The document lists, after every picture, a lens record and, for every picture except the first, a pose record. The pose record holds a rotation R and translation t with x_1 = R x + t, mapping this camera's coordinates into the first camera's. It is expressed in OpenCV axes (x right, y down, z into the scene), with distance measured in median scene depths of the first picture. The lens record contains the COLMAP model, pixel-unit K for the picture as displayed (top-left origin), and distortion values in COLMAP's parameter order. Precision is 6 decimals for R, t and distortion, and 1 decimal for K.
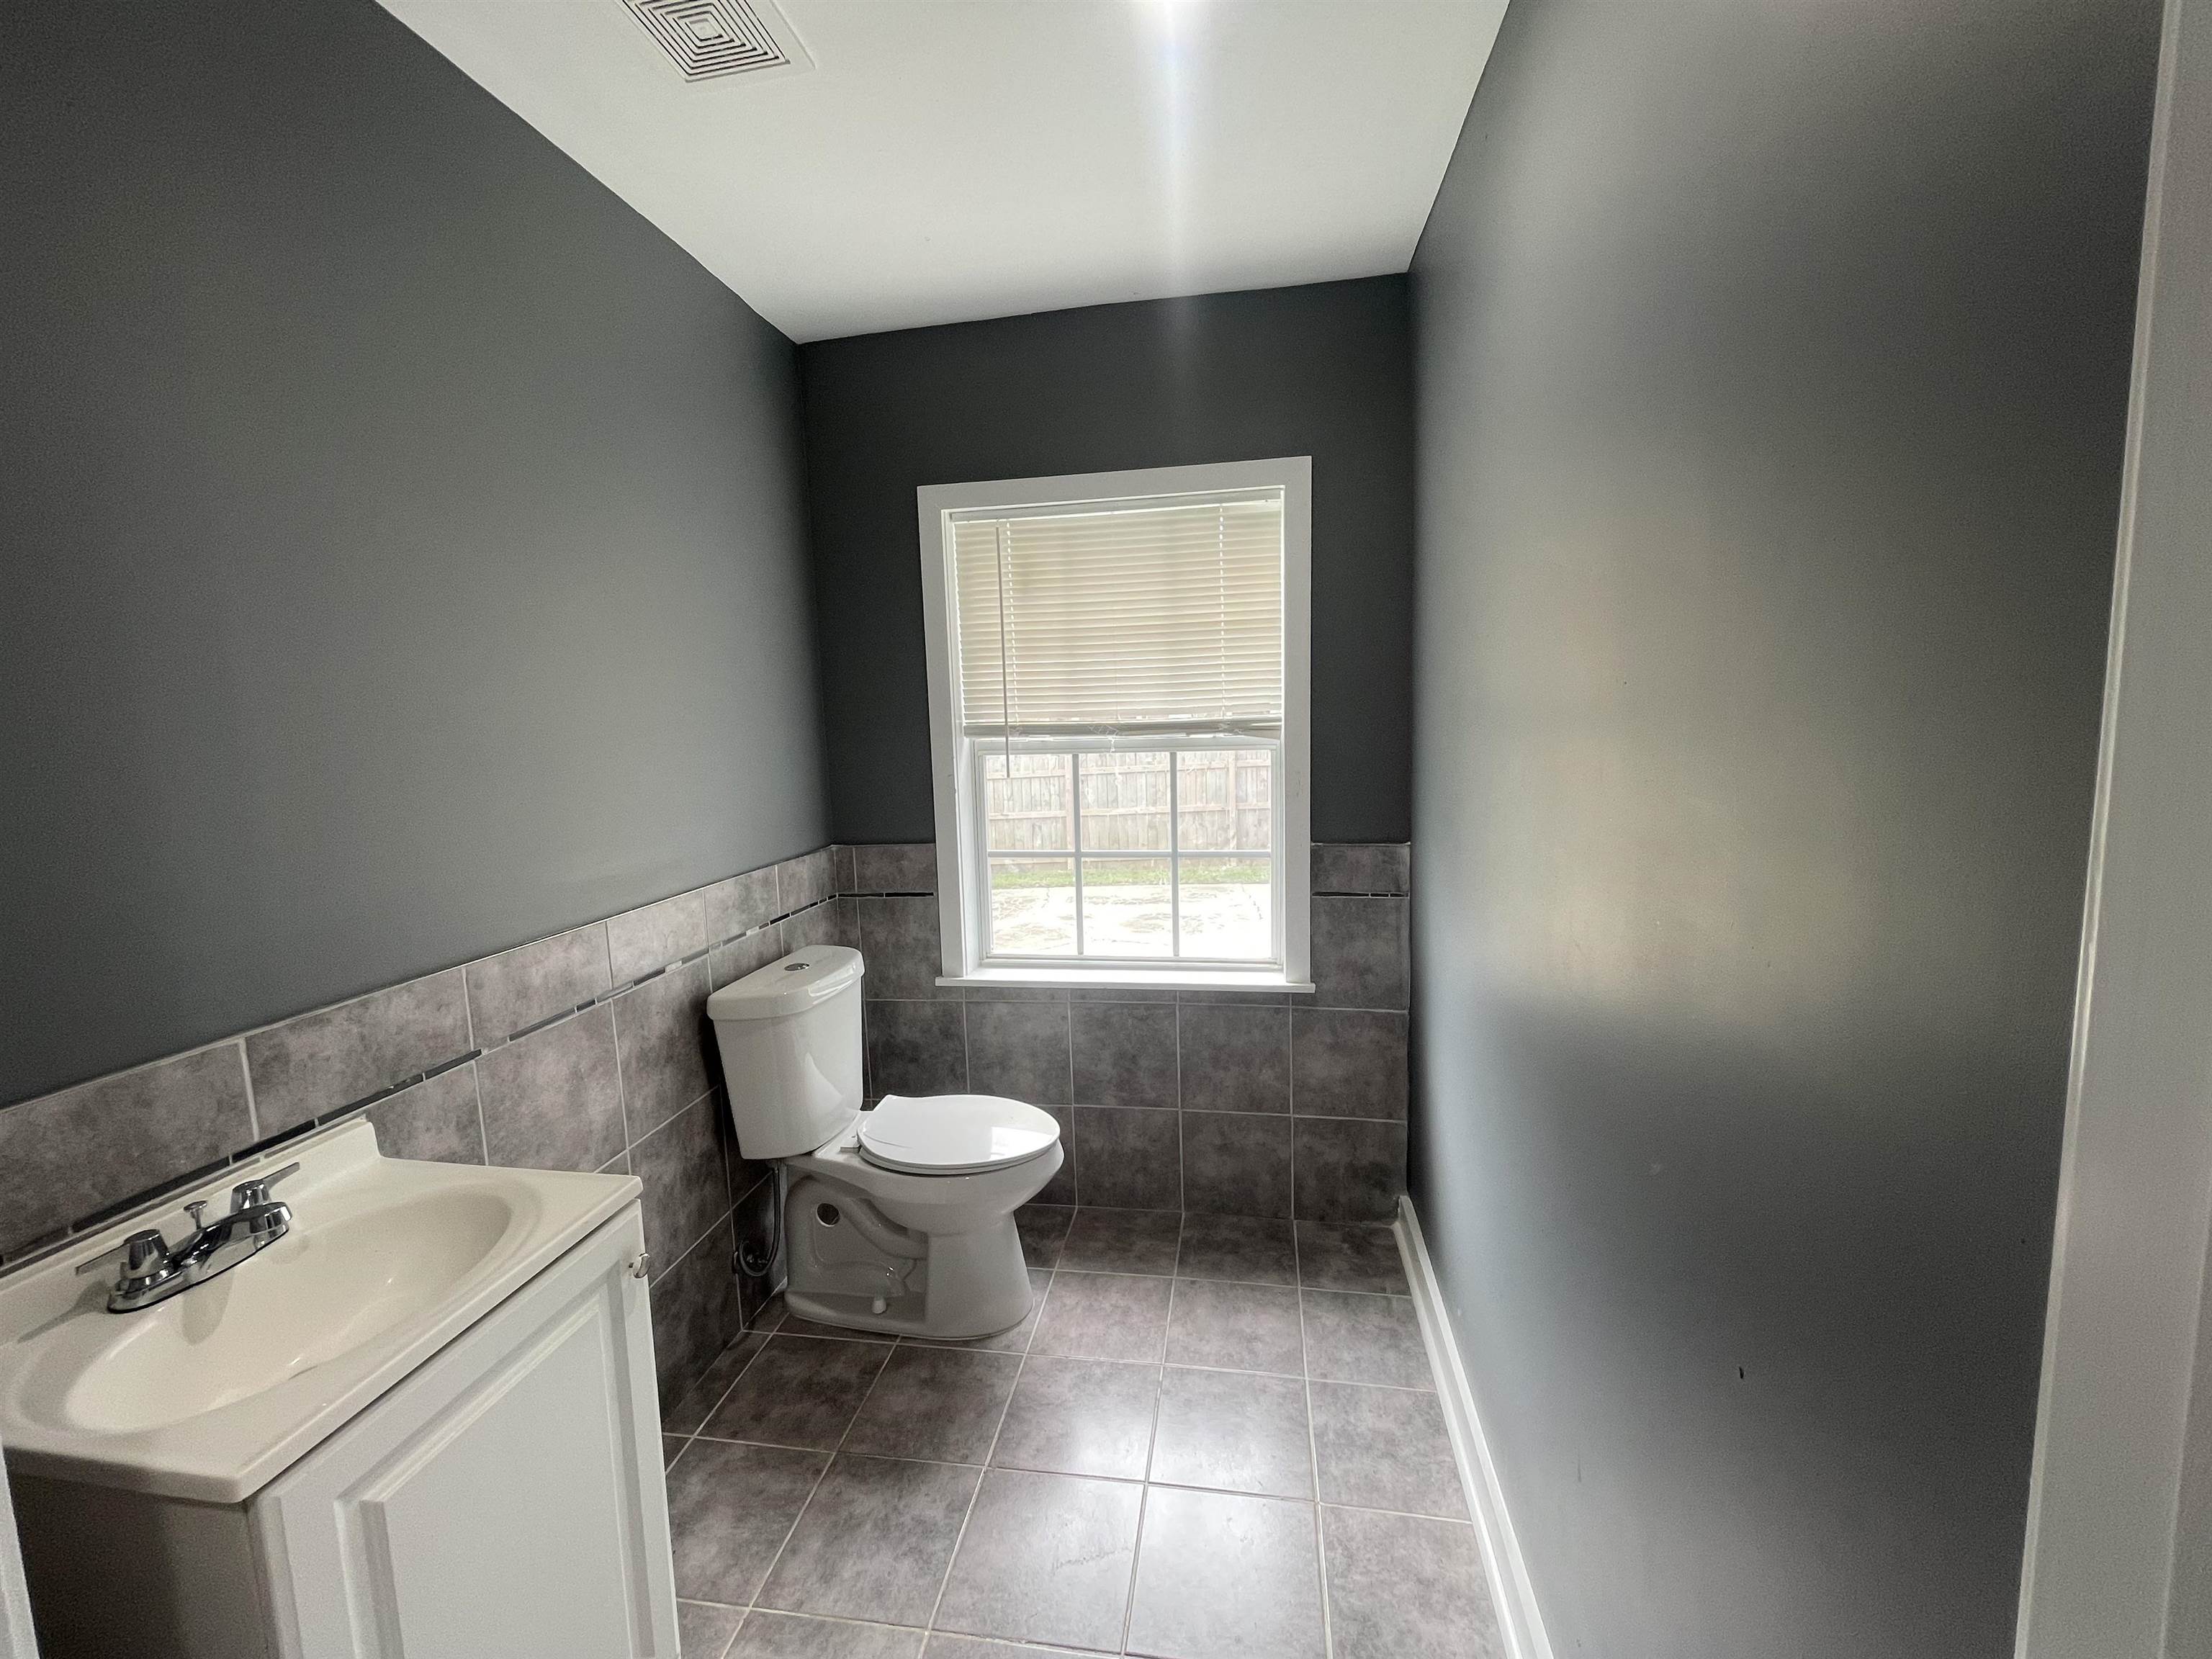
lens RADIAL K [[903.5, 0, 1101.6], [0, 903.5, 826.5], [0, 0, 1]] dist [0.001465, -0.001206]
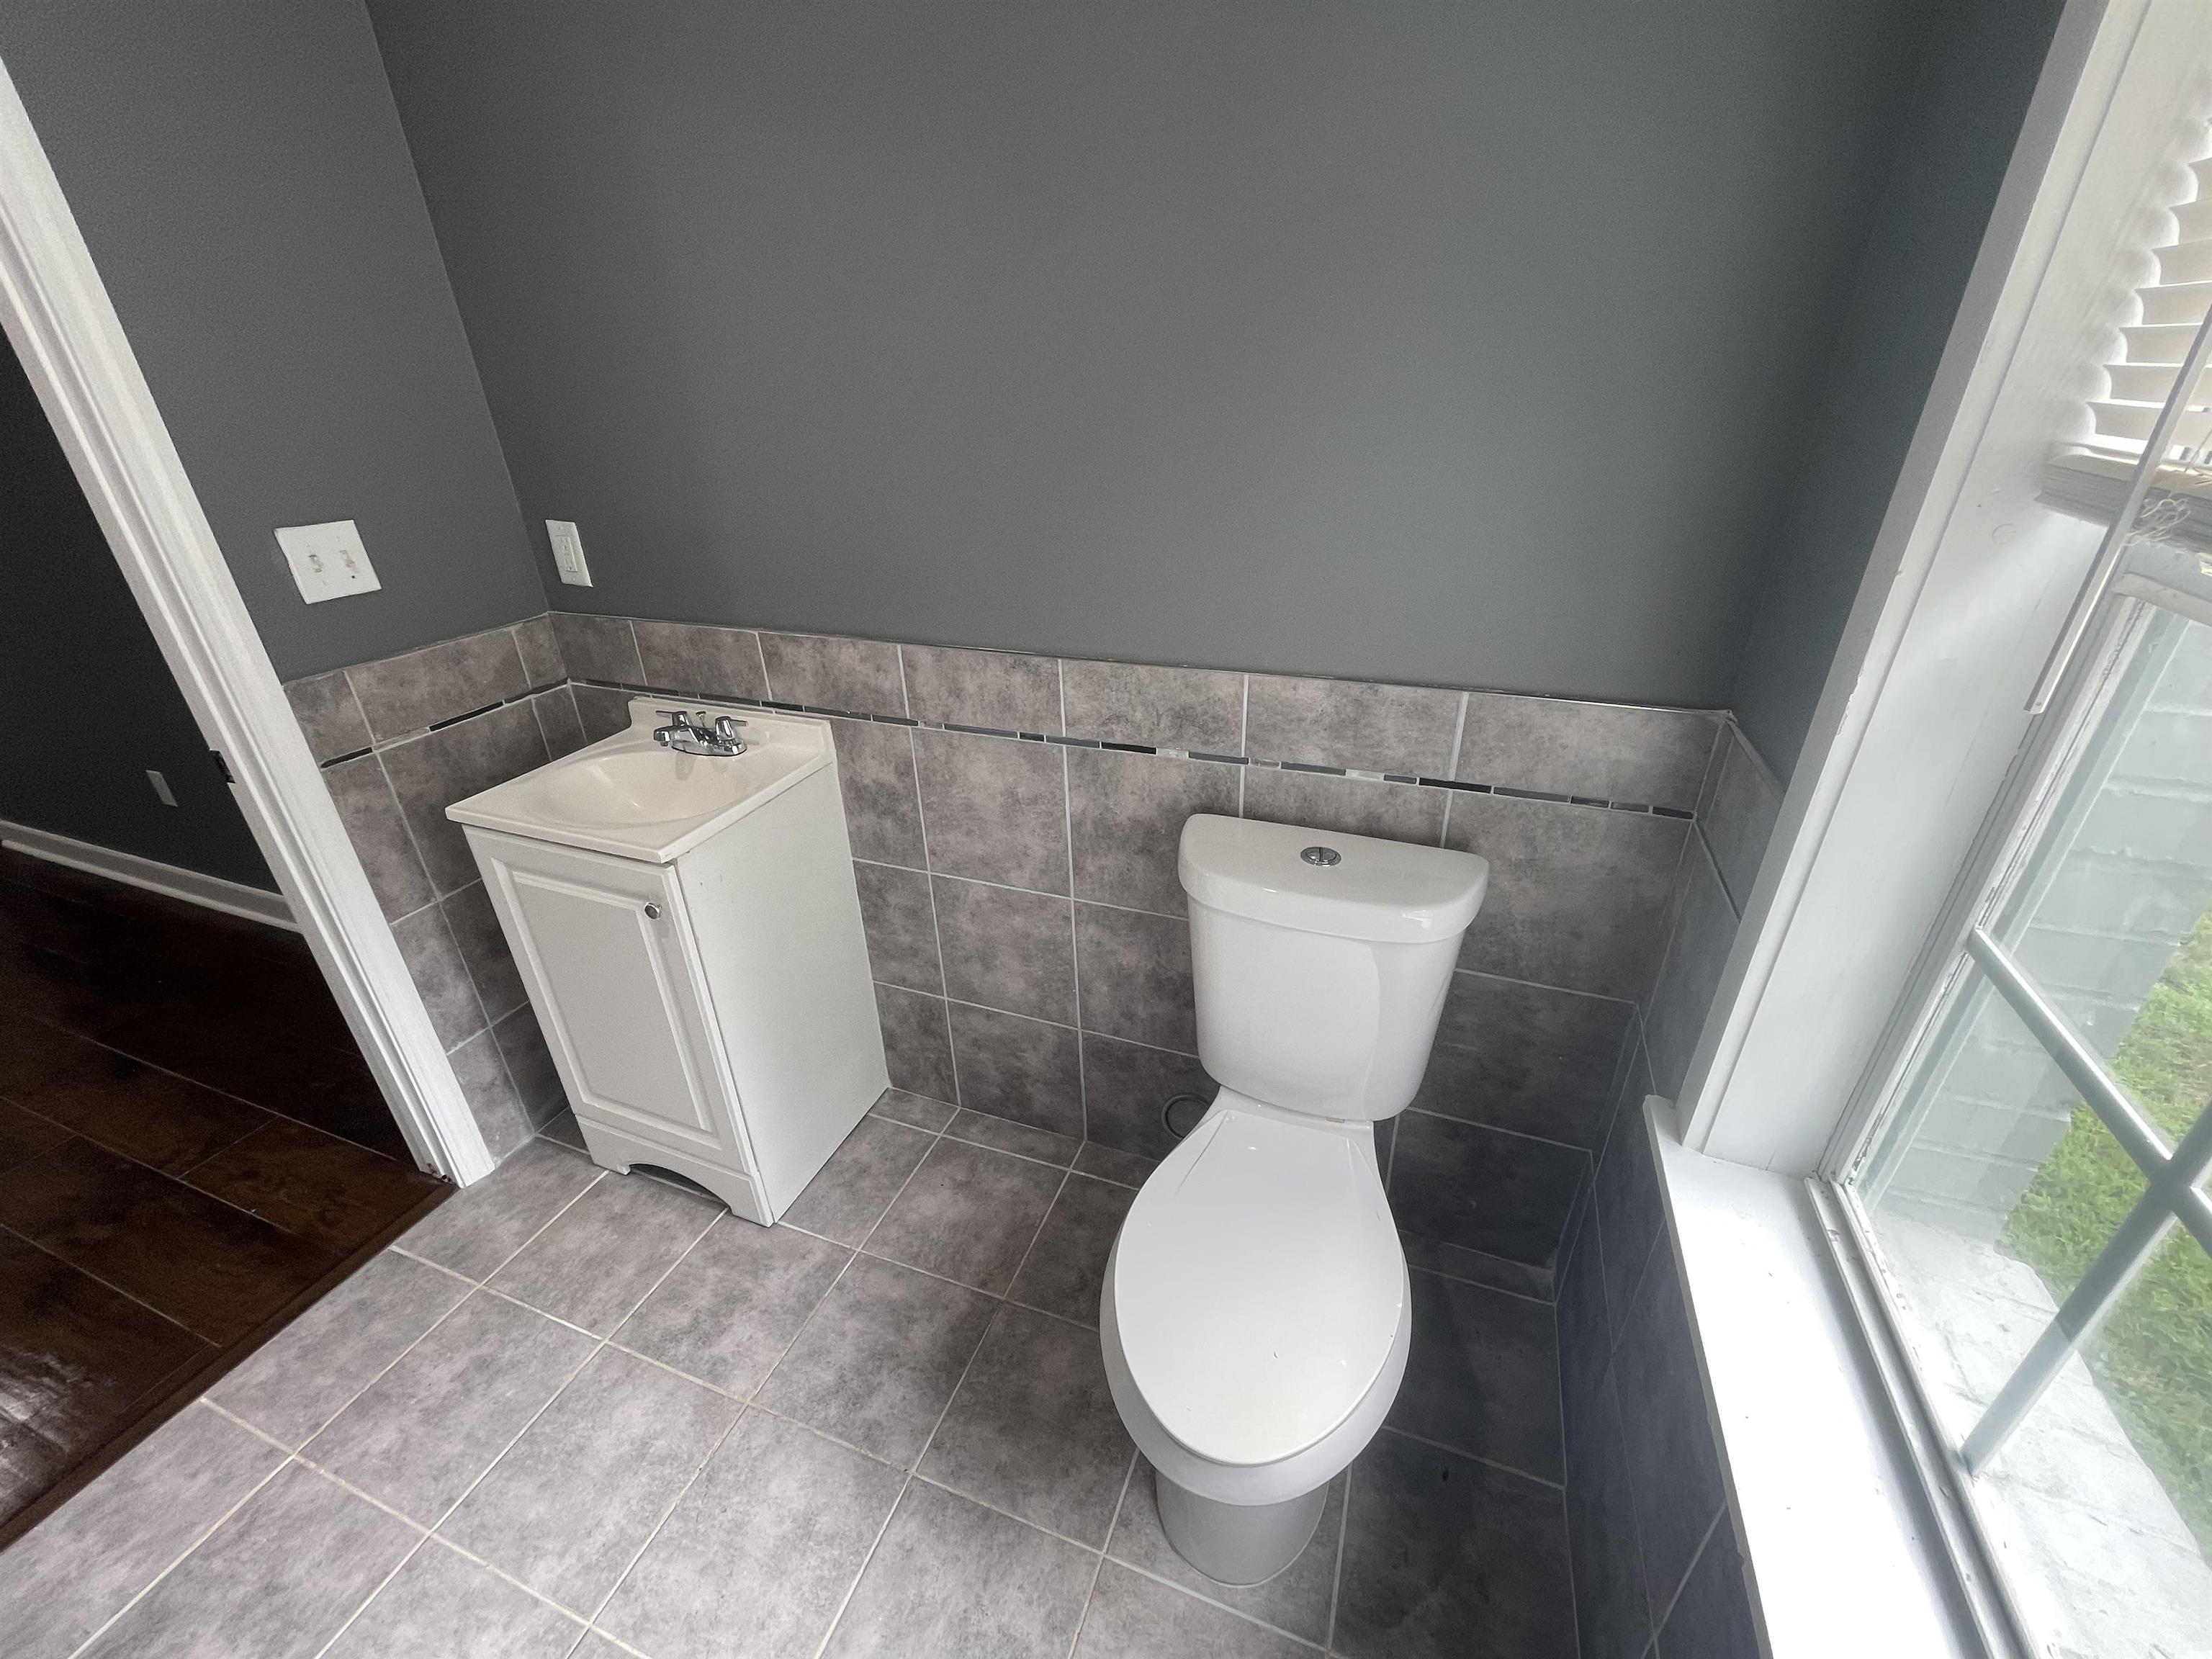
lens RADIAL K [[903.5, 0, 1100.5], [0, 903.5, 817.4], [0, 0, 1]] dist [0.001465, -0.001206]
pose [[-0.193263, 0.470769, -0.860829, 0.254242], [-0.088553, 0.865420, 0.493160, -0.193528], [0.977143, 0.171538, -0.125566, 1.179495]]
